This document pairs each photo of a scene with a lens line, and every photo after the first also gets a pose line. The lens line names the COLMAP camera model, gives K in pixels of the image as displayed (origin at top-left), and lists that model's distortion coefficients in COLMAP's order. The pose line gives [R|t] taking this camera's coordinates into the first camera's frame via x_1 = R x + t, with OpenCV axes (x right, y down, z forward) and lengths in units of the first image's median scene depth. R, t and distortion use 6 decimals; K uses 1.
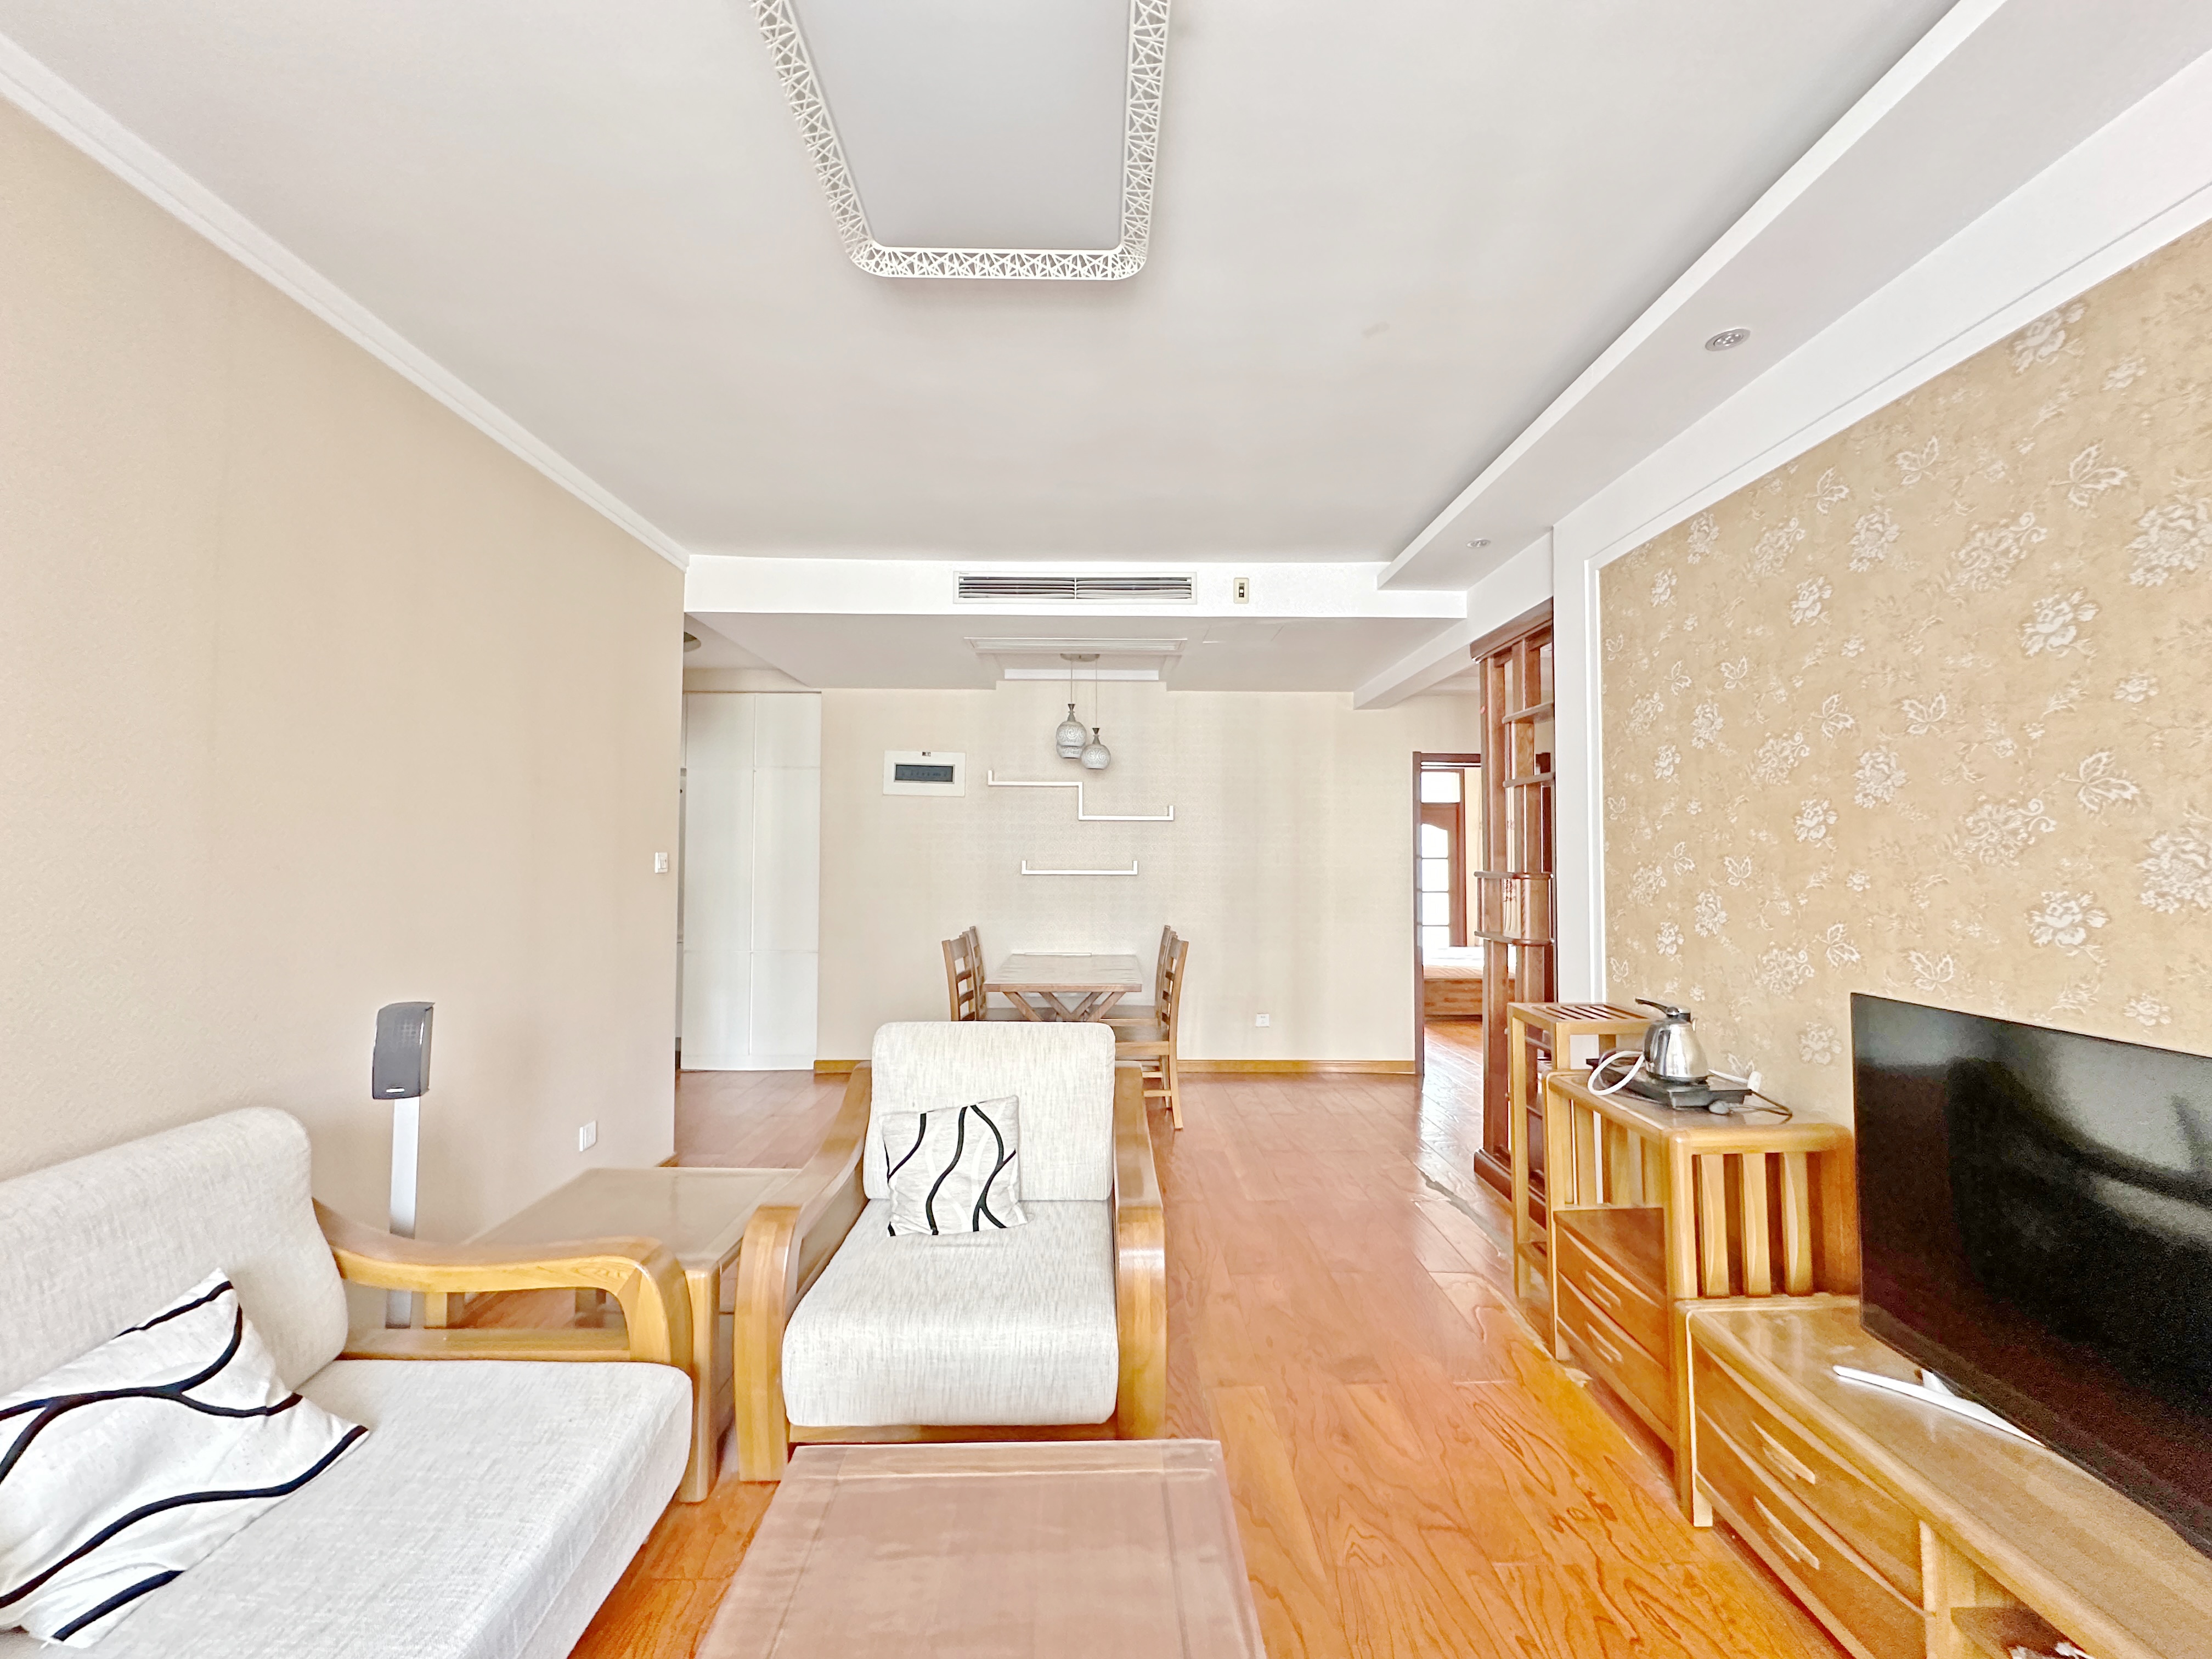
lens RADIAL K [[883.3, 0, 1112.5], [0, 883.3, 820.9], [0, 0, 1]] dist [0.002266, -0.000107]
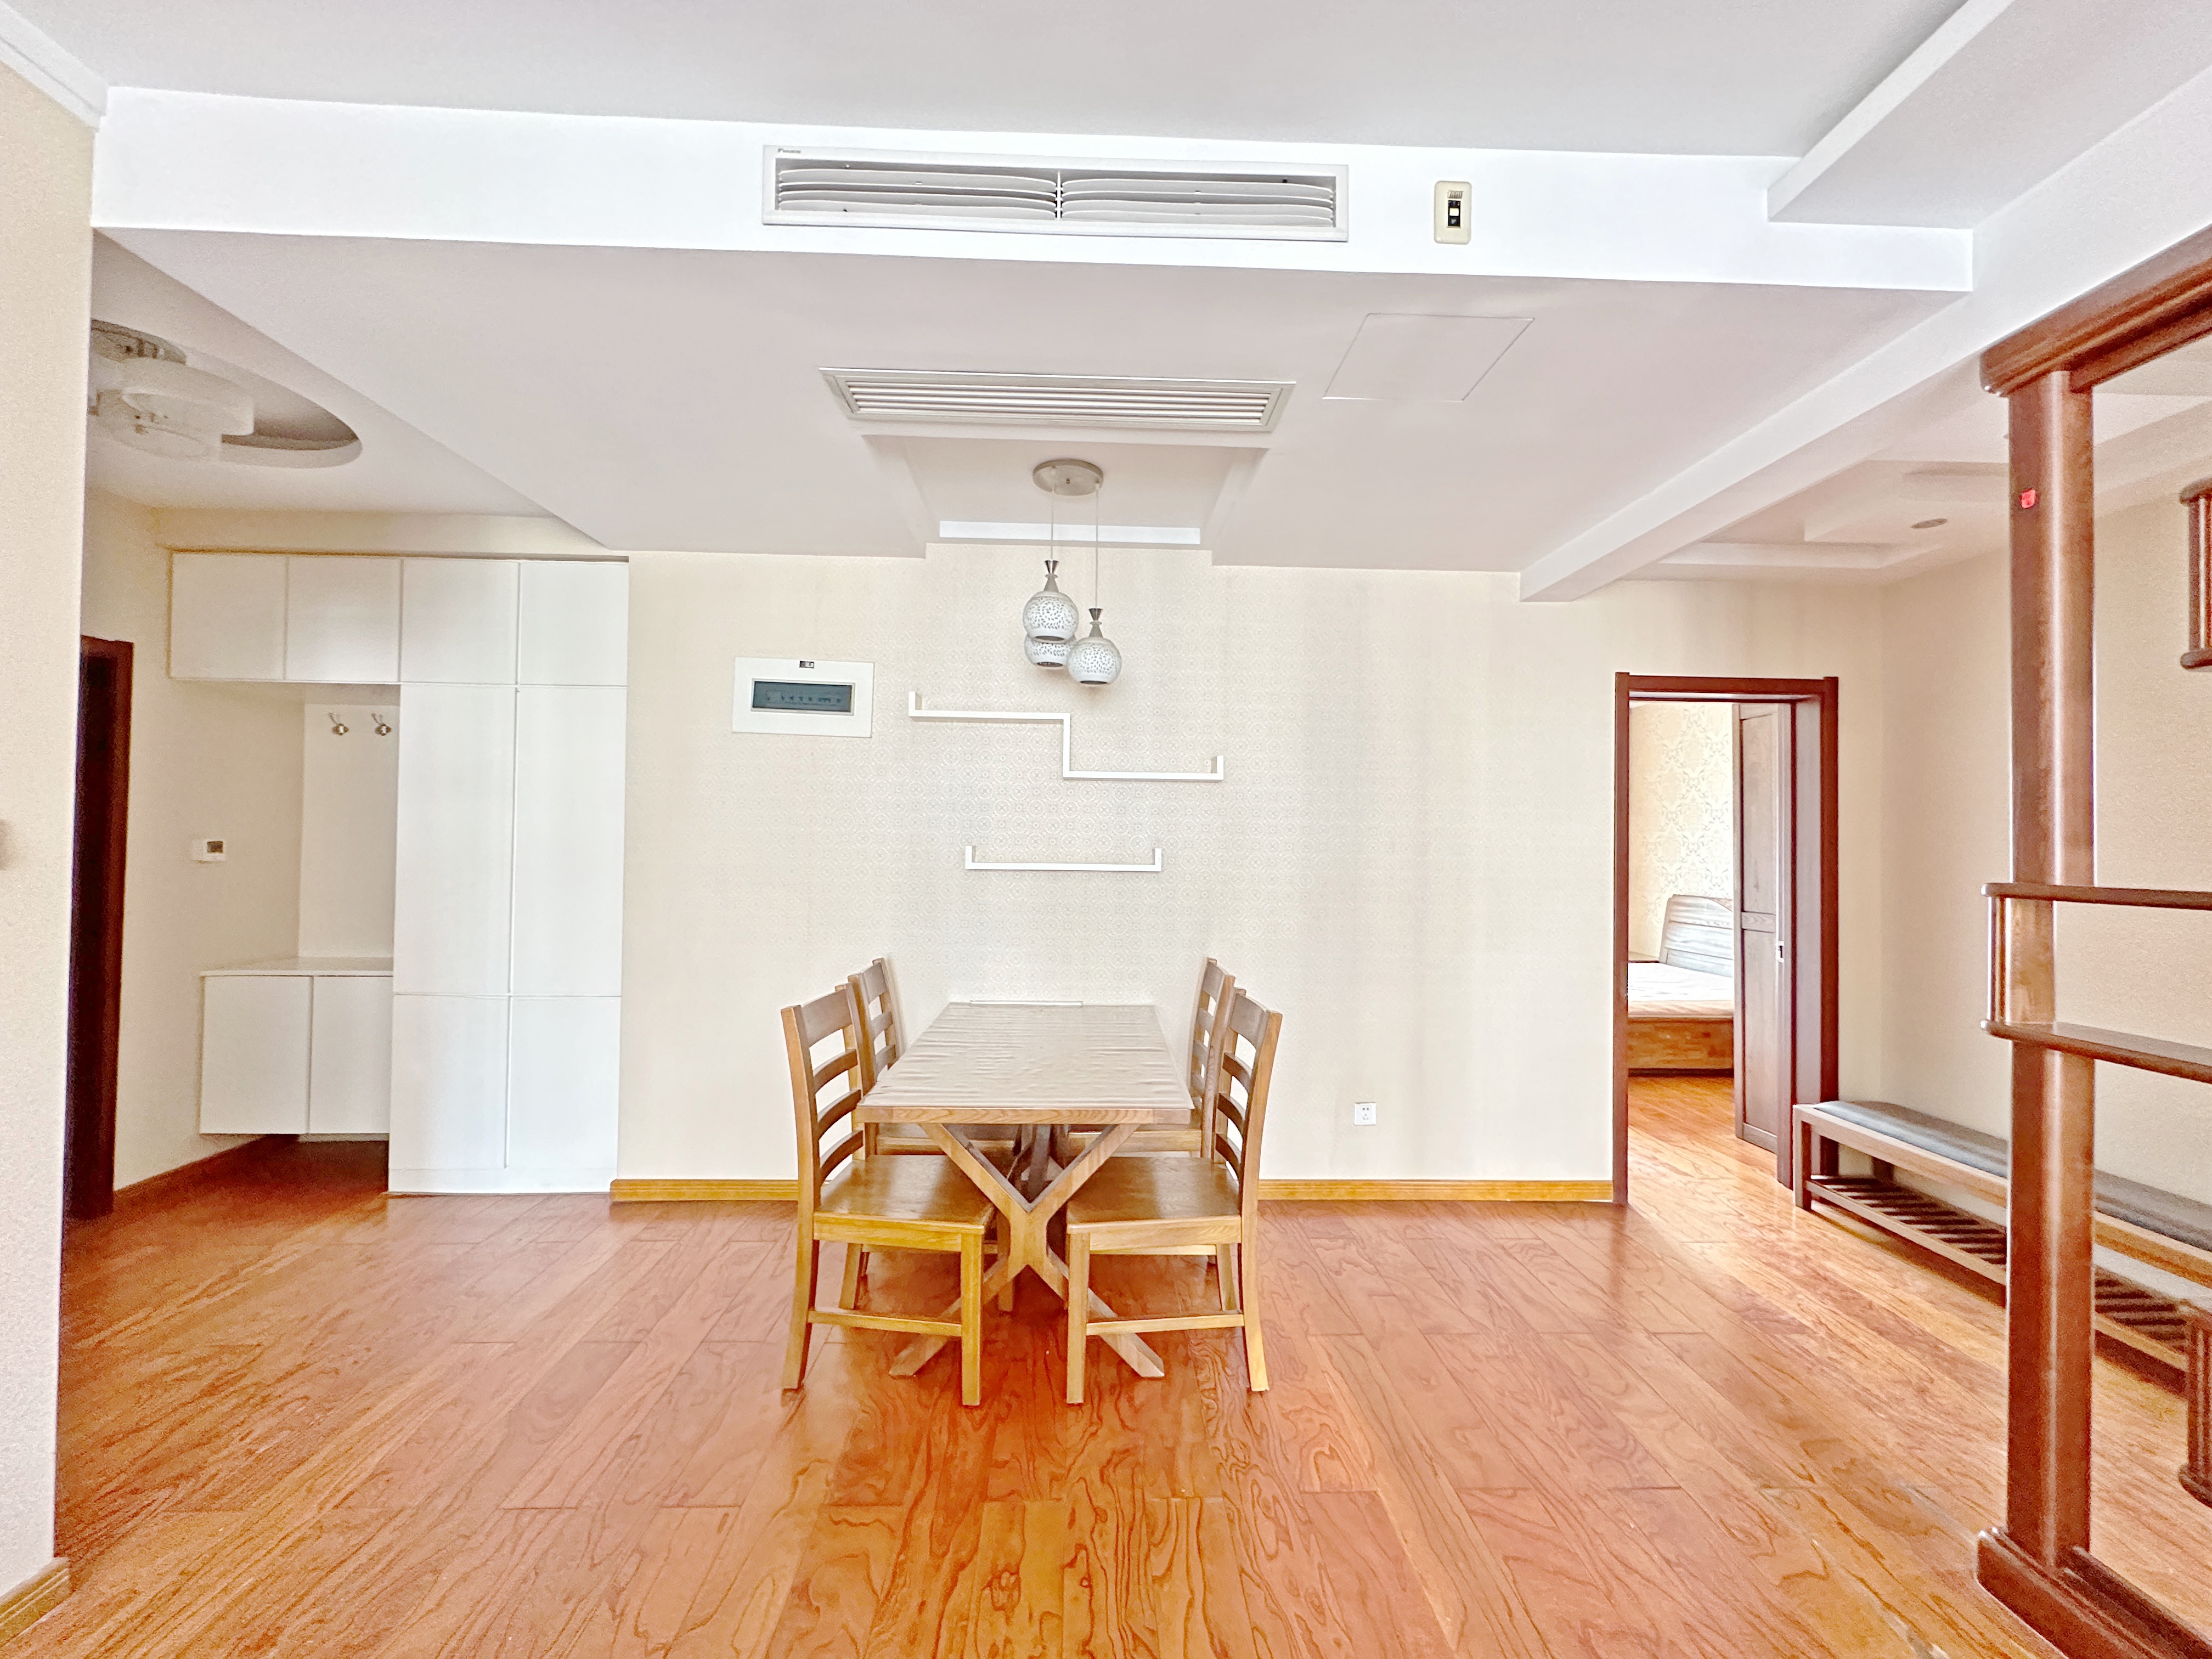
lens RADIAL K [[883.3, 0, 1106.6], [0, 883.3, 832.0], [0, 0, 1]] dist [0.002266, -0.000107]
pose [[0.999891, 0.010264, 0.010613, -0.015477], [-0.010583, 0.999480, 0.030453, 0.017443], [-0.010295, -0.030562, 0.999480, 0.427493]]
